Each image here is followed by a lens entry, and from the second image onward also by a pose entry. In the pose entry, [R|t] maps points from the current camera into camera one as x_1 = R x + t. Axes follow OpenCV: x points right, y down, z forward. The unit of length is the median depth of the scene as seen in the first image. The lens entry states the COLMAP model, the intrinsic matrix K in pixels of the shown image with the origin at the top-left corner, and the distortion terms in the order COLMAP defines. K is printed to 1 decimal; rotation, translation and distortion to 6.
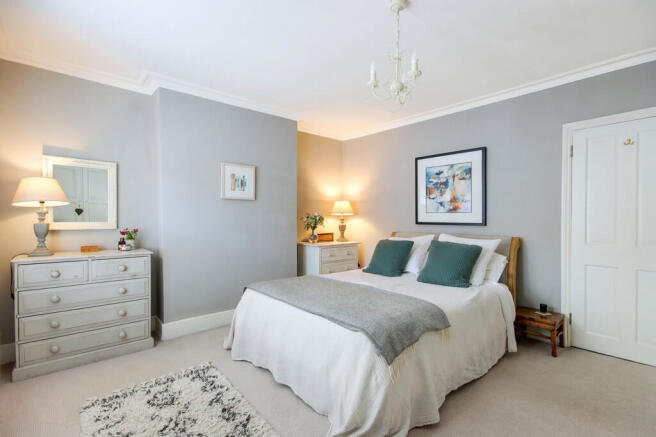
lens RADIAL K [[308.9, 0, 324.2], [0, 308.9, 218.2], [0, 0, 1]] dist [0.024134, 0.000361]
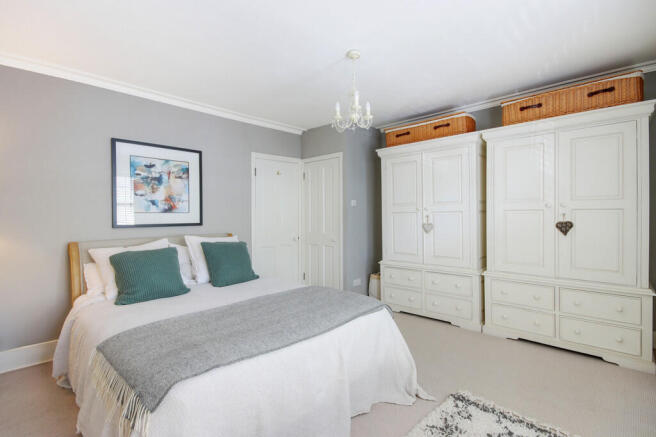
lens RADIAL K [[308.9, 0, 324.0], [0, 308.9, 214.6], [0, 0, 1]] dist [0.024134, 0.000361]
pose [[-0.098454, -0.012665, 0.995061, -0.559468], [0.006959, 0.999886, 0.013415, -0.022591], [-0.995117, 0.008245, -0.098354, 0.660148]]
